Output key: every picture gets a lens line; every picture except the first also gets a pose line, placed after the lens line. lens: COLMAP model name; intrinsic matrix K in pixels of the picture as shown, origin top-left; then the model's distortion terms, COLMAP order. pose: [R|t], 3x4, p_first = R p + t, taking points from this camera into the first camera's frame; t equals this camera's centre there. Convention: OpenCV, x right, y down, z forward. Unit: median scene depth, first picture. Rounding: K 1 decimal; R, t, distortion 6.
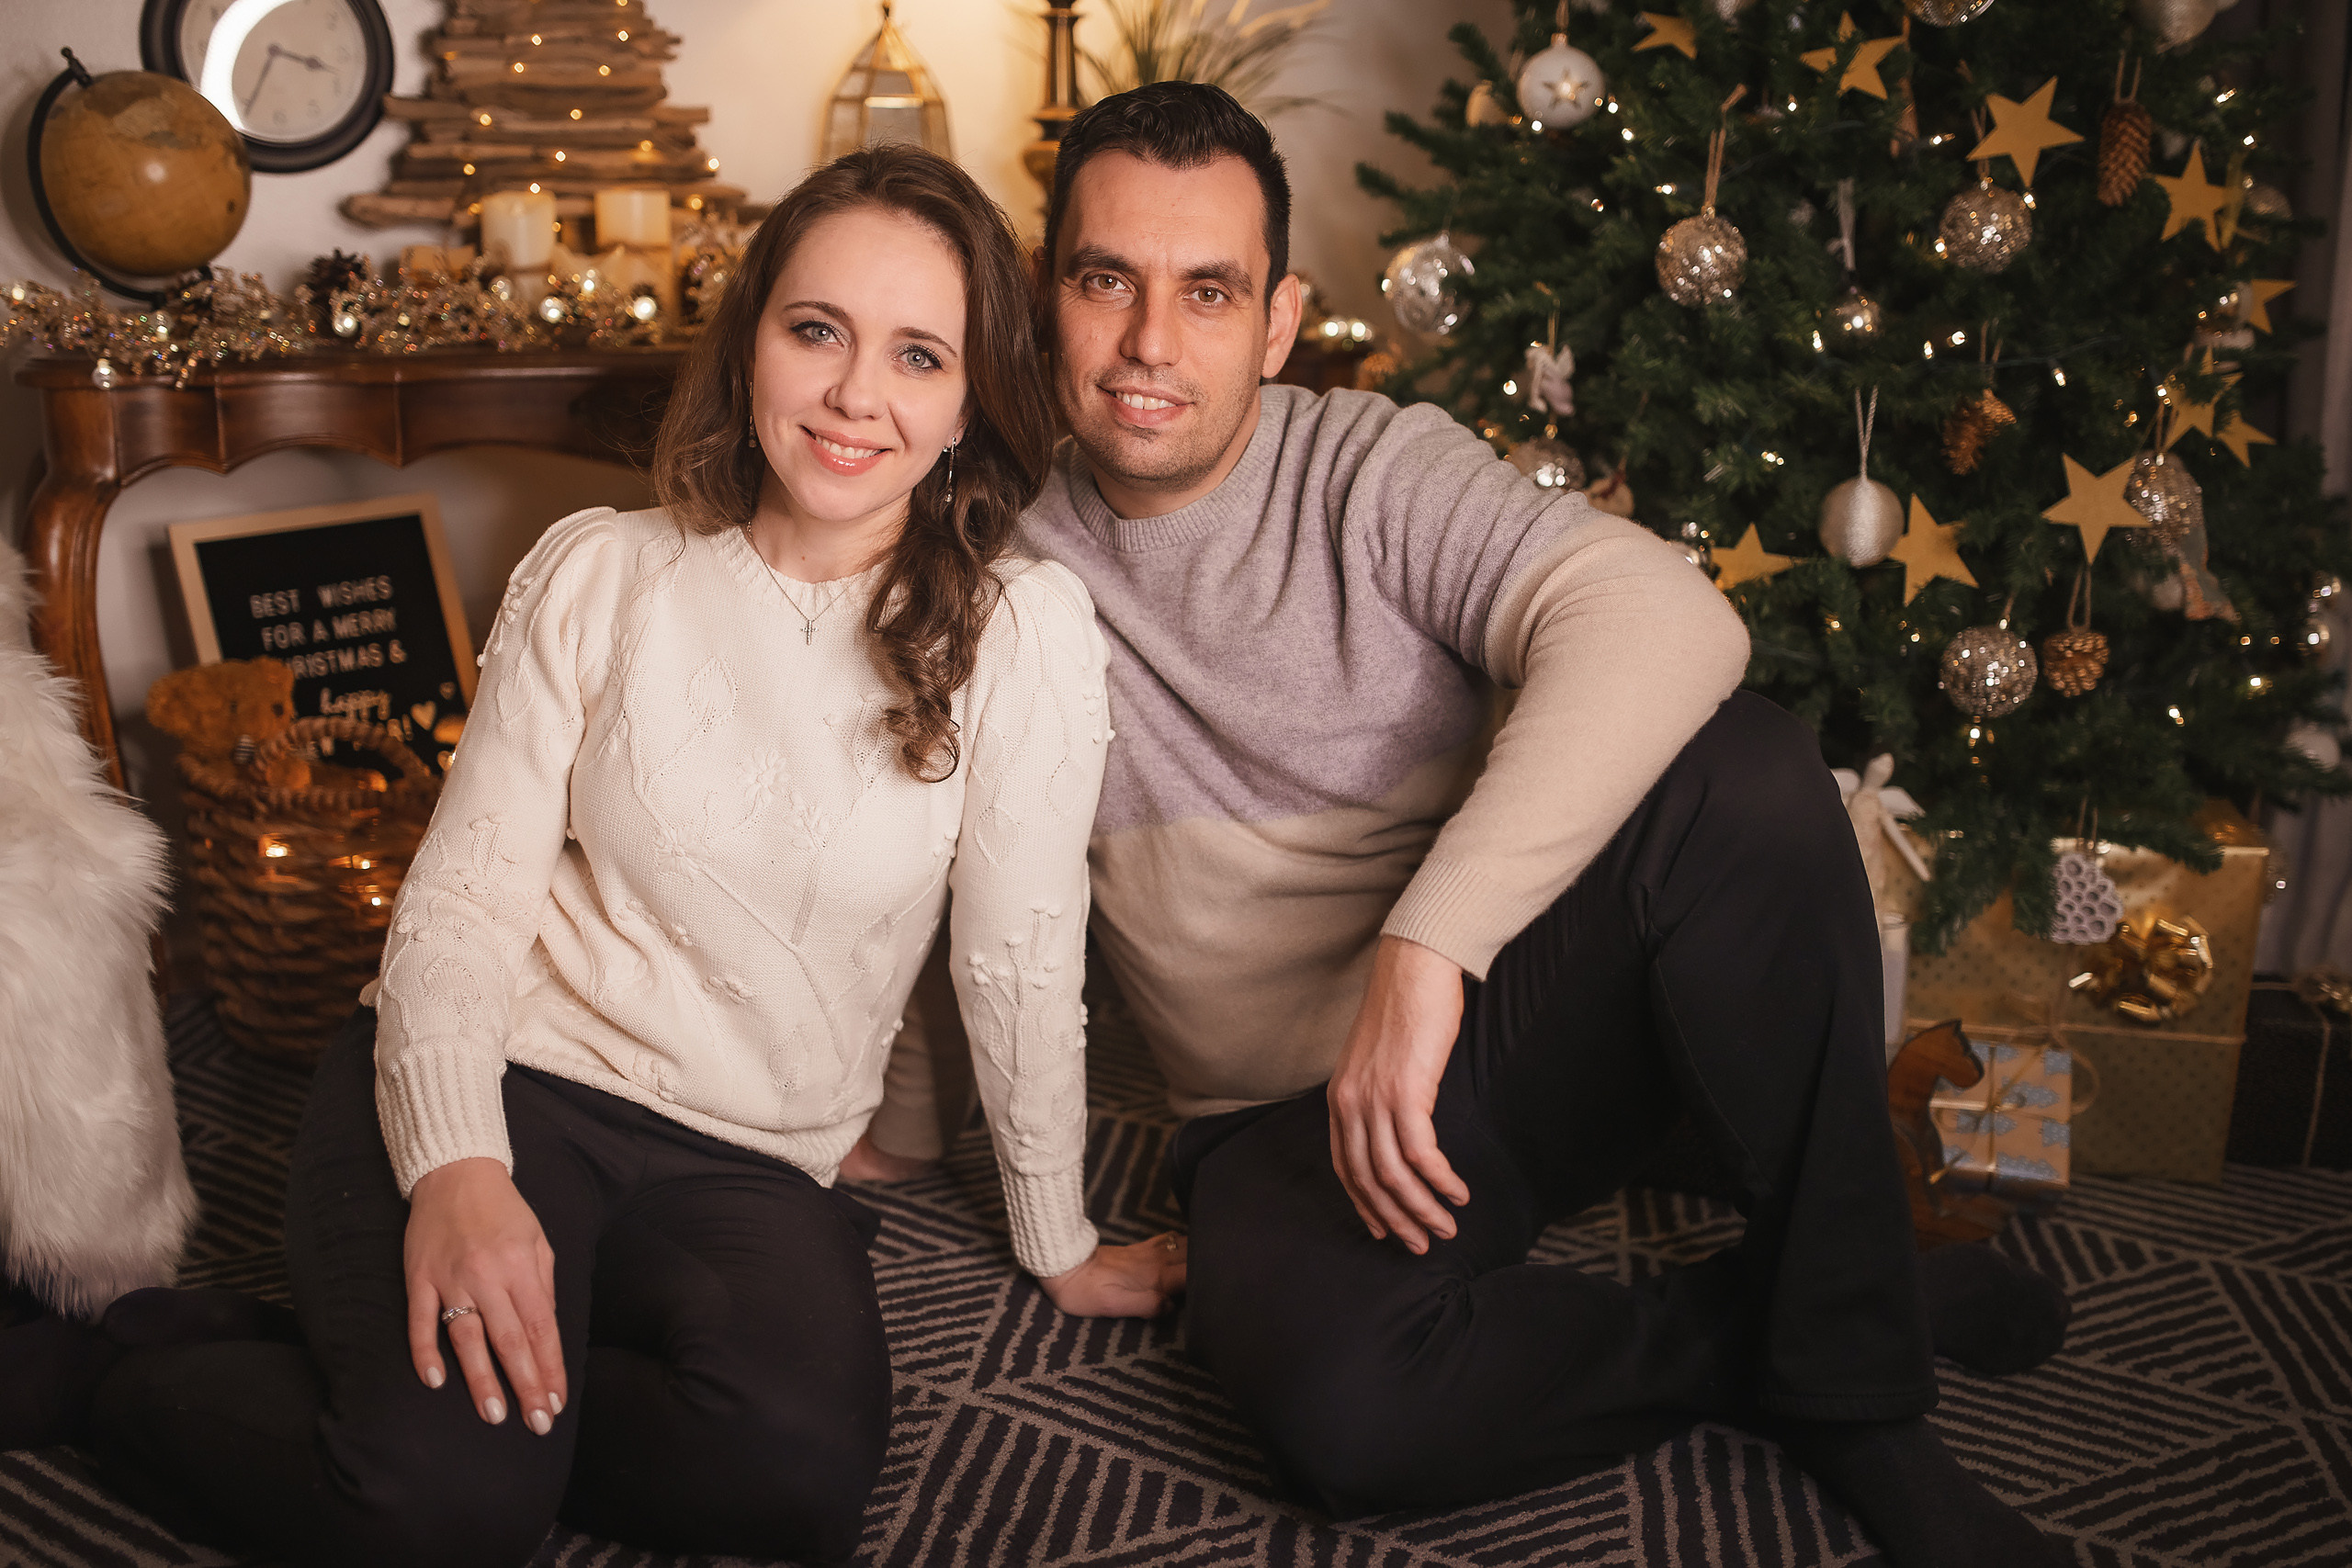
lens RADIAL K [[2336.9, 0, 1191.0], [0, 2336.9, 788.7], [0, 0, 1]] dist [-0.049240, 0.084968]
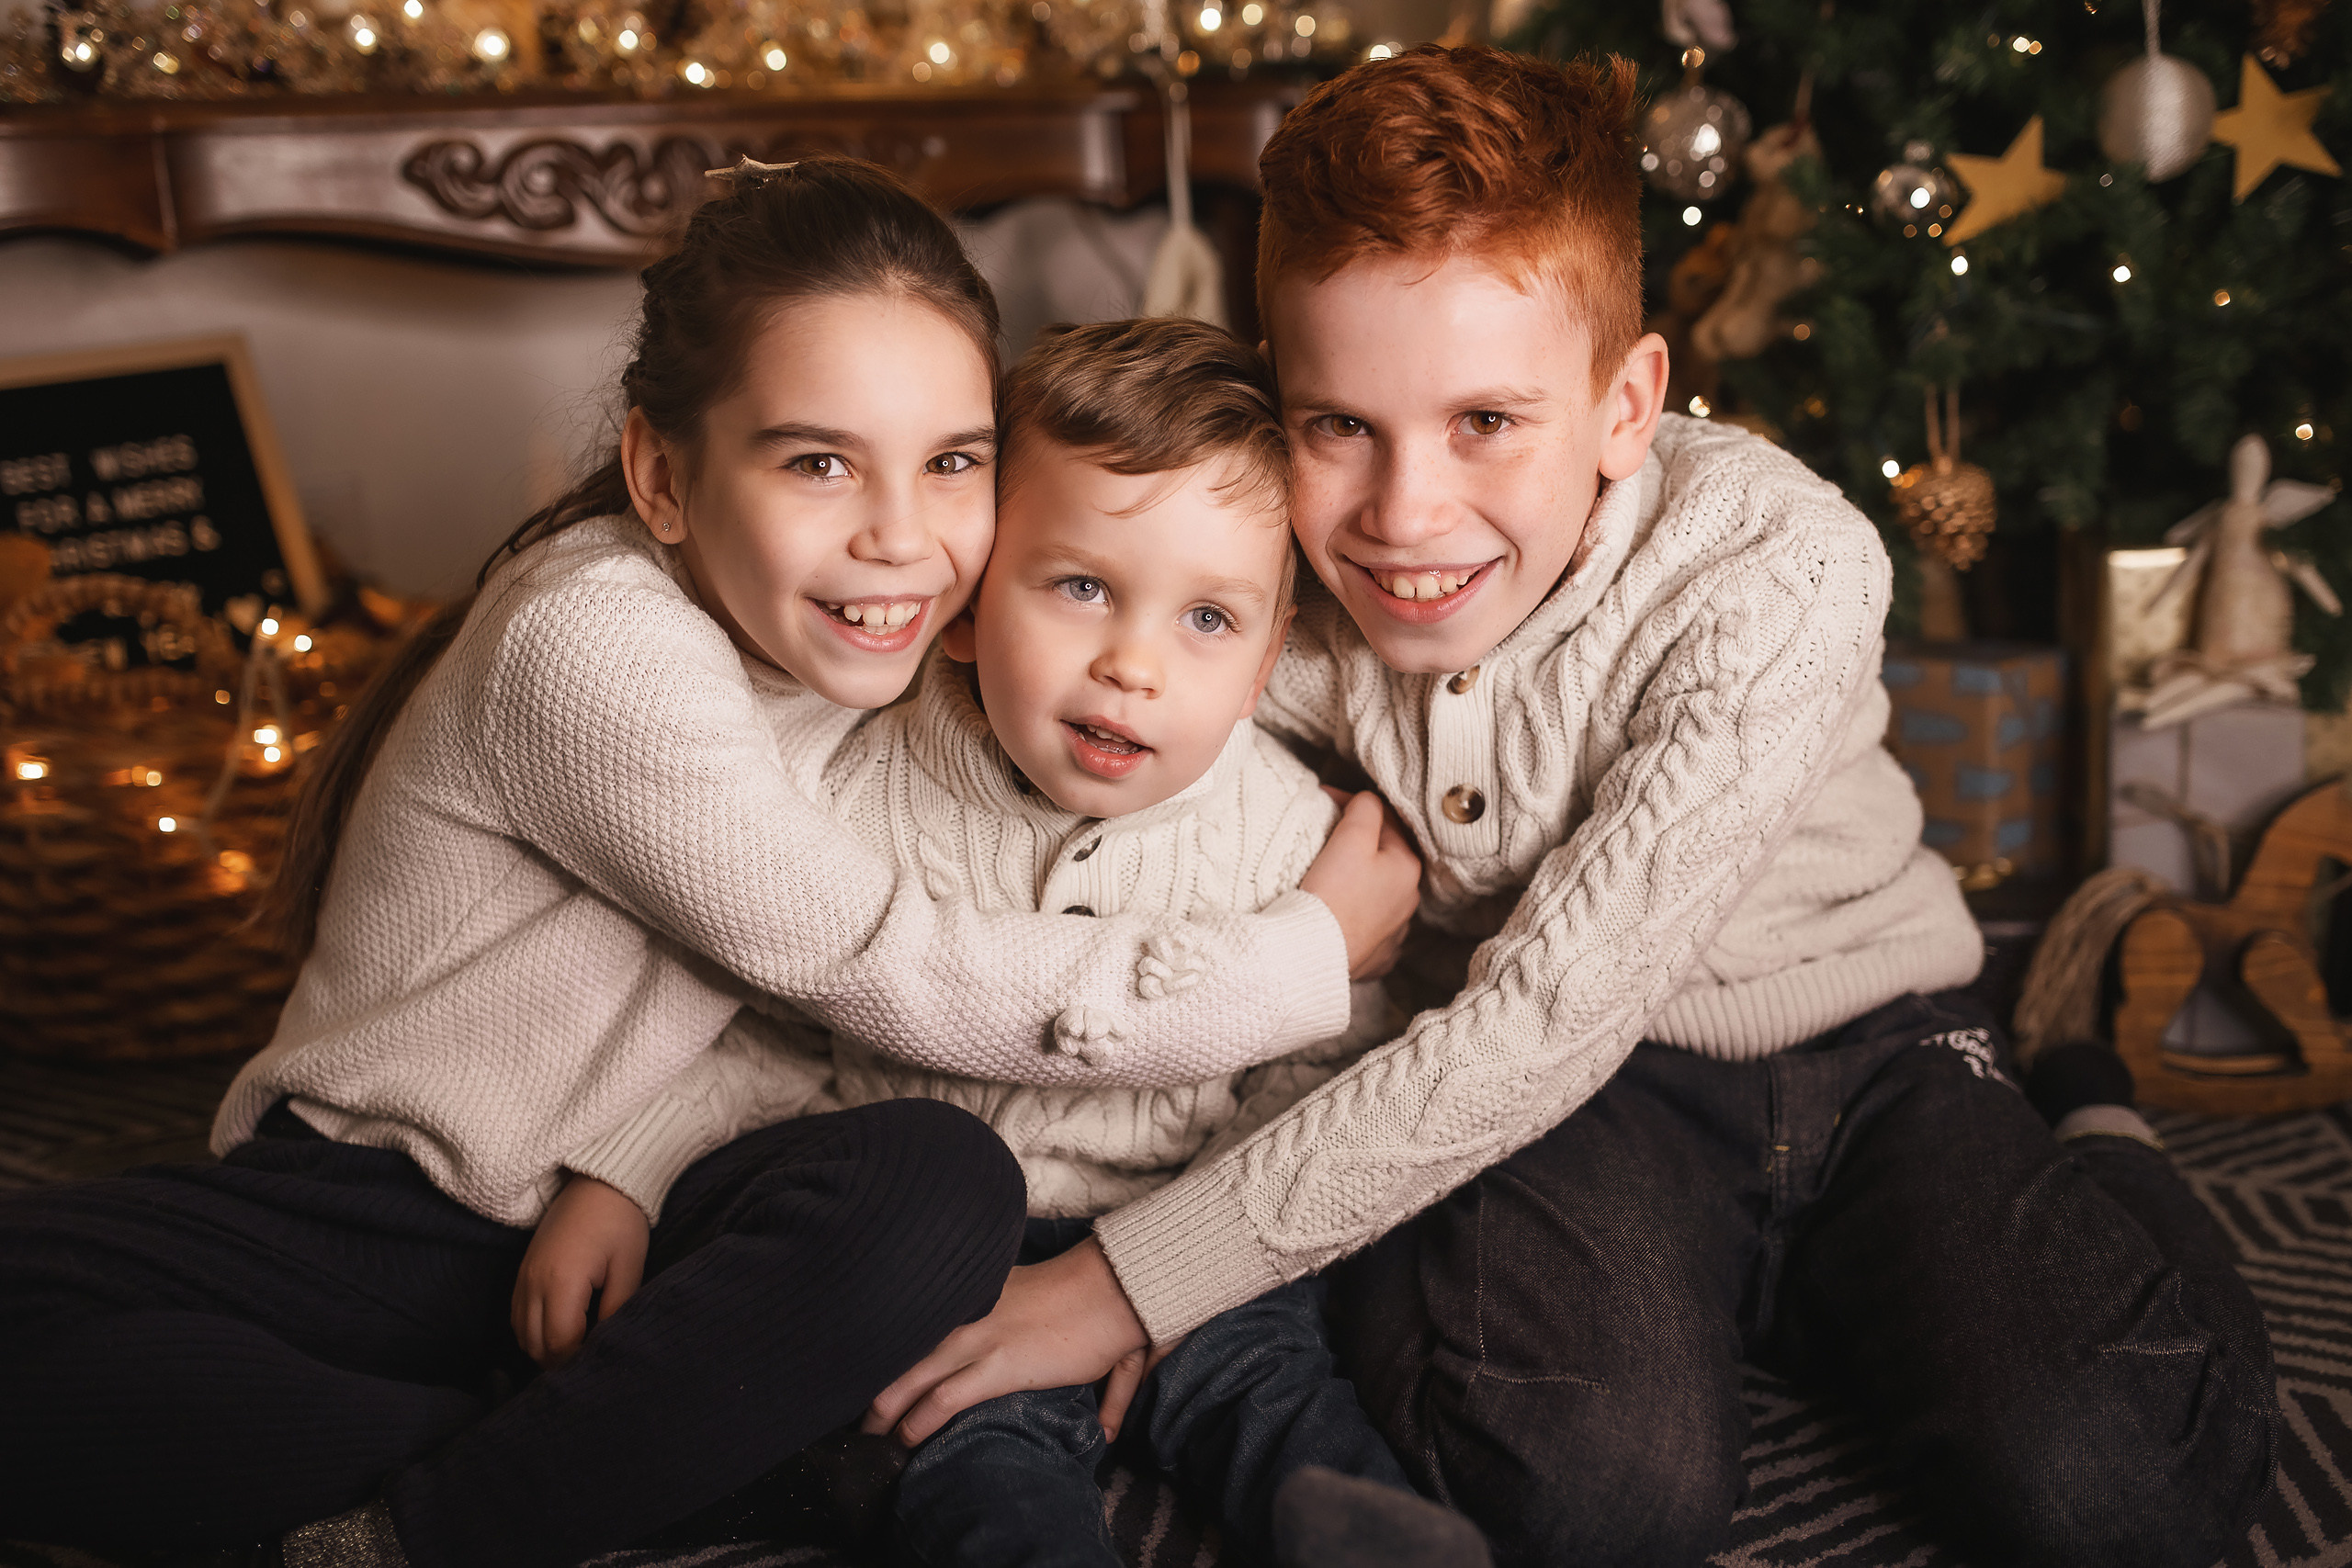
lens RADIAL K [[2433.9, 0, 1220.2], [0, 2433.9, 792.4], [0, 0, 1]] dist [-0.059732, 0.095041]
pose [[0.997256, -0.073269, 0.010607, -0.024246], [0.073637, 0.996490, -0.039808, 0.093436], [-0.007653, 0.040480, 0.999151, 0.230958]]
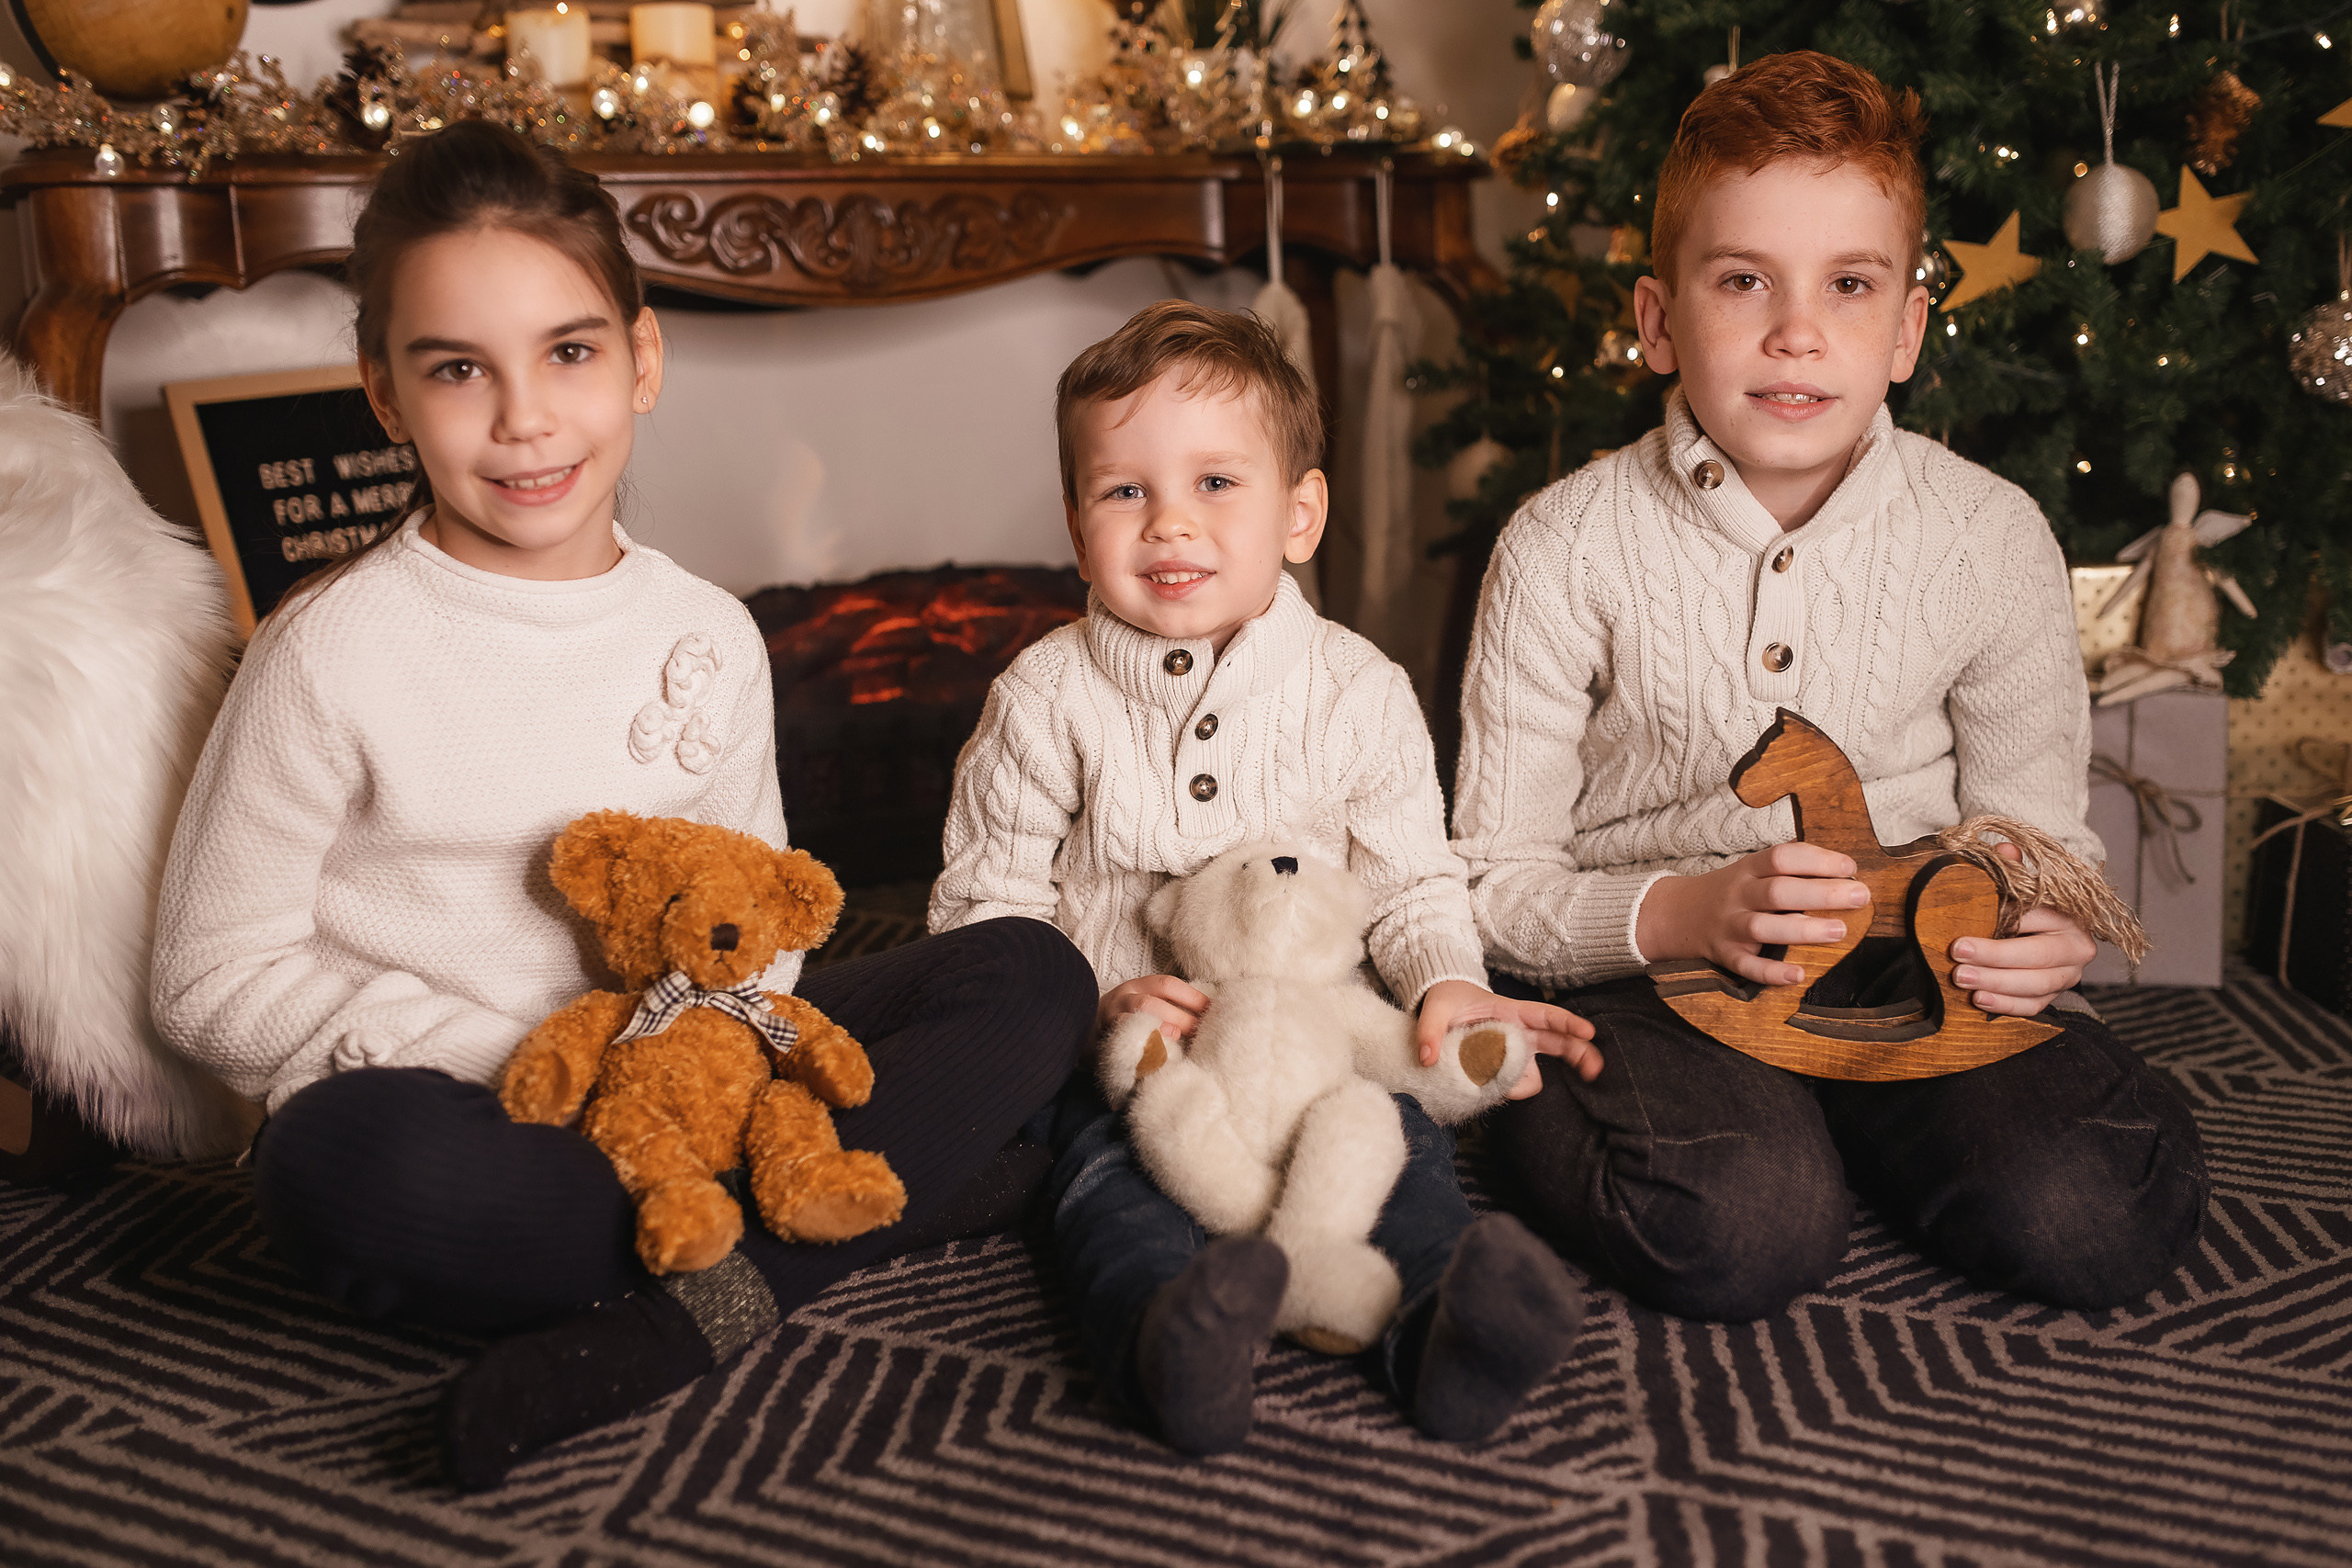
lens RADIAL K [[2478.8, 0, 1232.6], [0, 2478.8, 790.8], [0, 0, 1]] dist [-0.058619, 0.102929]
pose [[0.997268, -0.057356, 0.046549, -0.097018], [0.060255, 0.996164, -0.063455, 0.132643], [-0.042731, 0.066087, 0.996899, 0.071677]]
